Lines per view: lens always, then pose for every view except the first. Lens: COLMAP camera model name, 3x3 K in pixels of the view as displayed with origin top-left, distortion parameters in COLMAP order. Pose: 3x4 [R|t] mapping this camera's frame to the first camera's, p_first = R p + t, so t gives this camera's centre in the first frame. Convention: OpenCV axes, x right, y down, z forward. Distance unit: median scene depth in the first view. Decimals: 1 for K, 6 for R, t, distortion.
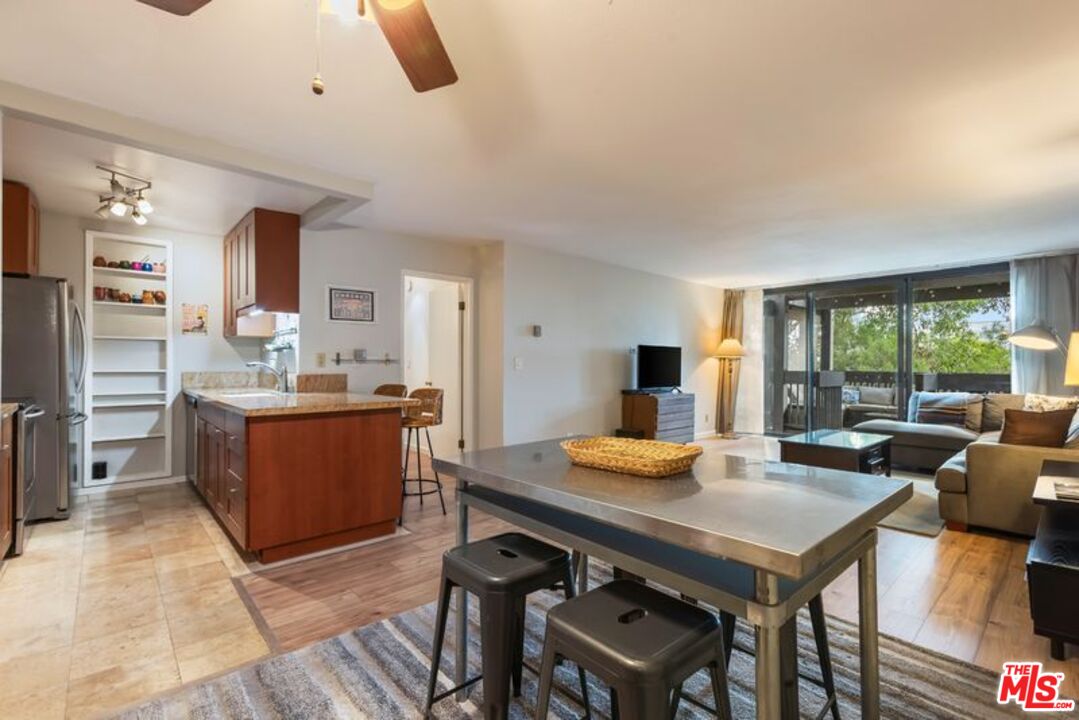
lens RADIAL K [[486.6, 0, 542.5], [0, 486.6, 363.3], [0, 0, 1]] dist [-0.005207, 0.006033]
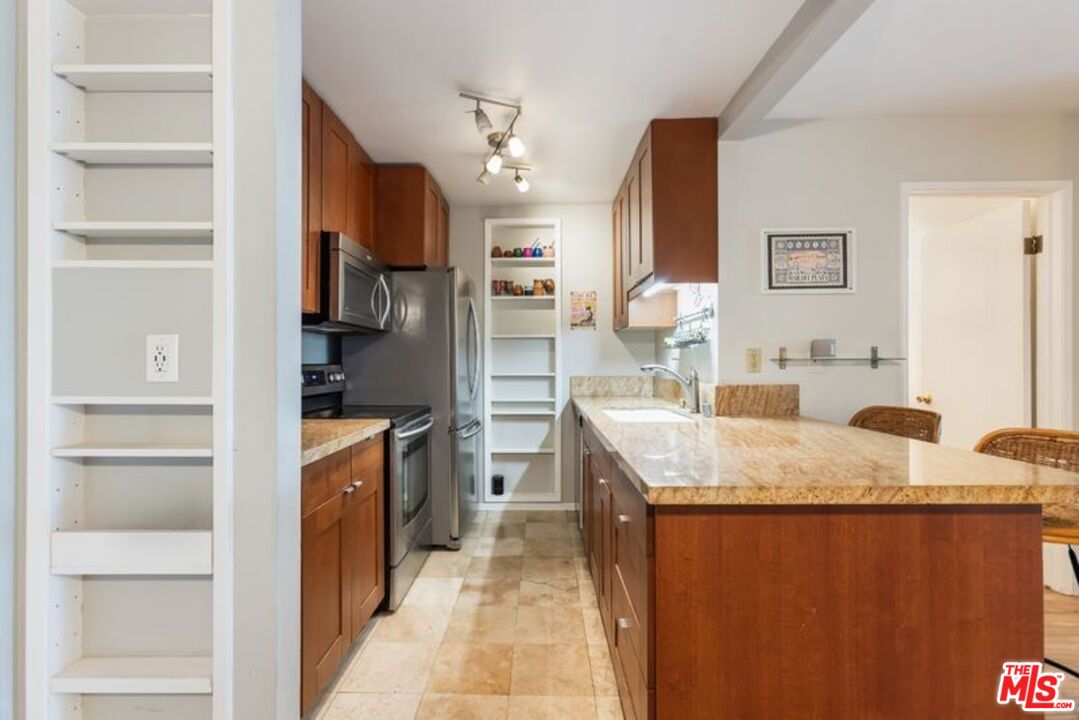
lens RADIAL K [[486.6, 0, 539.1], [0, 486.6, 359.7], [0, 0, 1]] dist [-0.005207, 0.006033]
pose [[0.737249, -0.007288, -0.675582, -0.245579], [0.004899, 0.999973, -0.005442, -0.005232], [0.675603, 0.000702, 0.737265, 0.388788]]
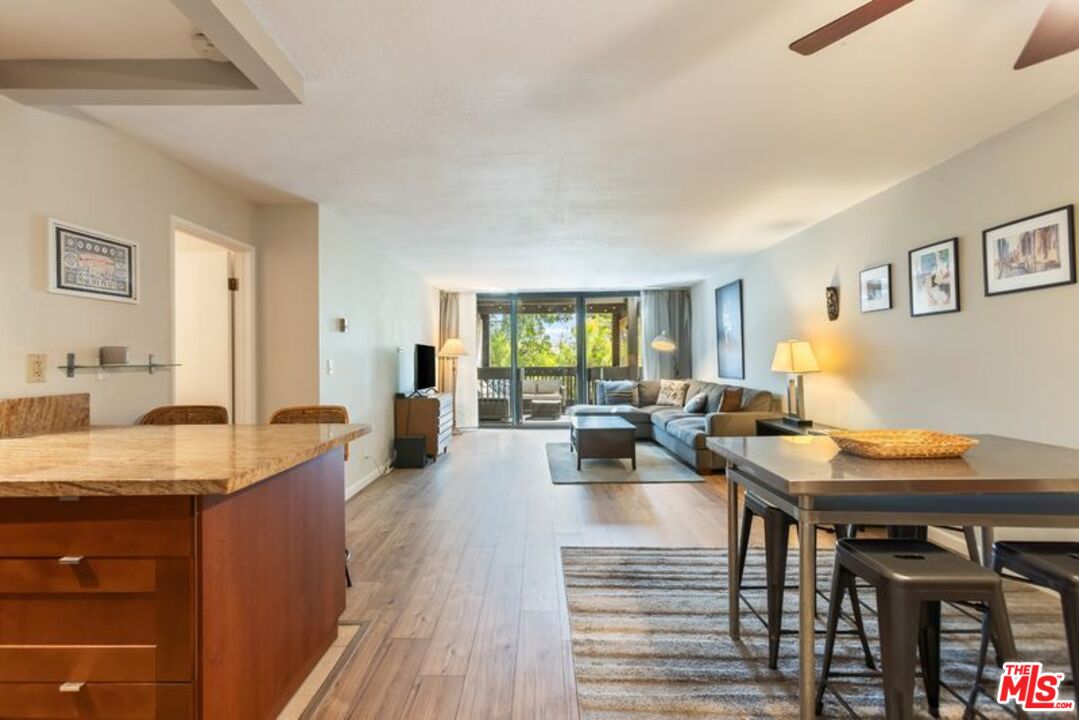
lens RADIAL K [[486.6, 0, 522.1], [0, 486.6, 354.6], [0, 0, 1]] dist [-0.005207, 0.006033]
pose [[0.699082, -0.003173, 0.715034, -0.452597], [0.012886, 0.999884, -0.008161, -0.009533], [-0.714925, 0.014920, 0.699042, 0.289782]]
